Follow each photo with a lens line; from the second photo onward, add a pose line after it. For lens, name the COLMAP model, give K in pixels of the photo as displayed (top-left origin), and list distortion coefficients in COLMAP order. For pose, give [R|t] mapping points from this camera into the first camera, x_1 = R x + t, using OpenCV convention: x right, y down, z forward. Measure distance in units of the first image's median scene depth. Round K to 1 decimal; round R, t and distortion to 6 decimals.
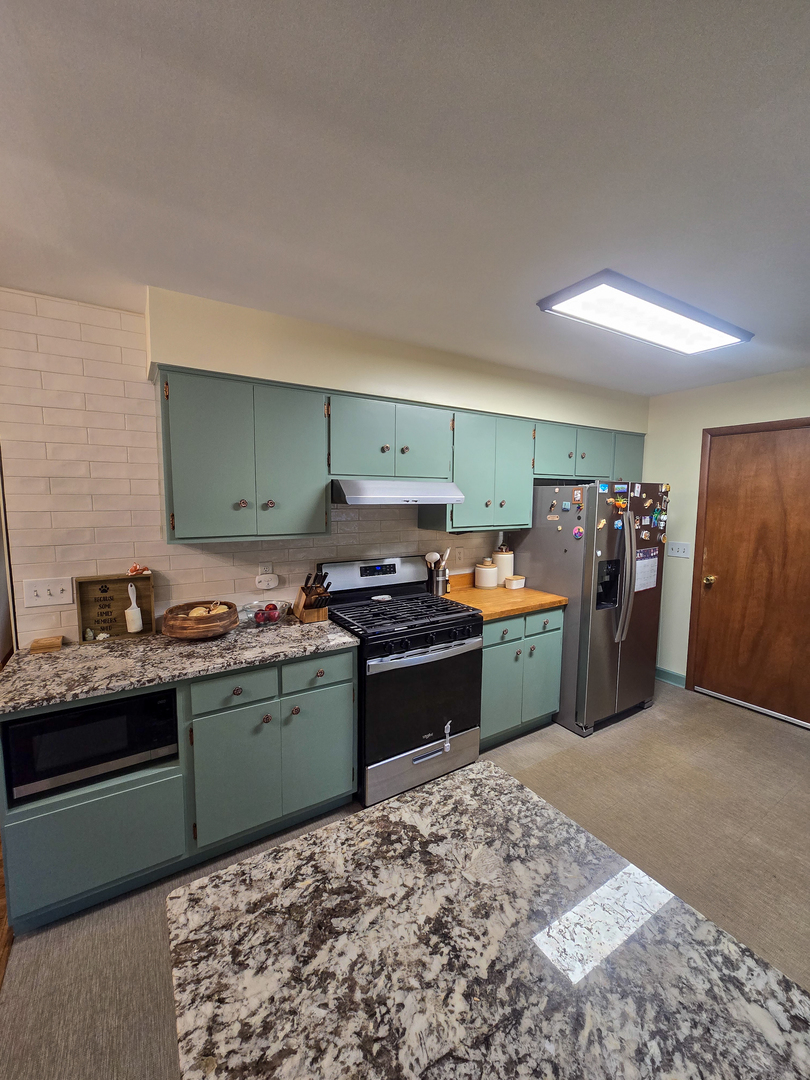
lens RADIAL K [[441.1, 0, 407.2], [0, 441.1, 540.8], [0, 0, 1]] dist [-0.005312, 0.003174]
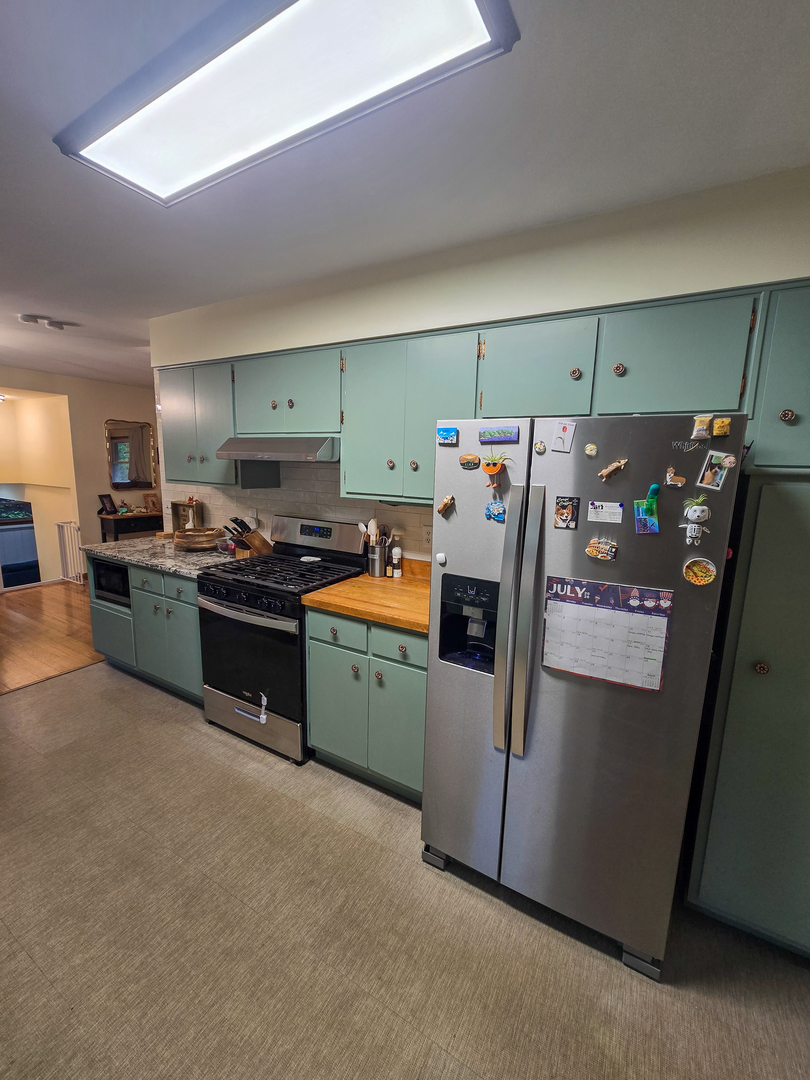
lens RADIAL K [[441.1, 0, 407.2], [0, 441.1, 540.8], [0, 0, 1]] dist [-0.005312, 0.003174]
pose [[0.464613, 0.156077, -0.871651, 0.891901], [-0.119111, 0.986414, 0.113137, -0.048475], [0.877466, 0.051259, 0.476891, 0.711503]]
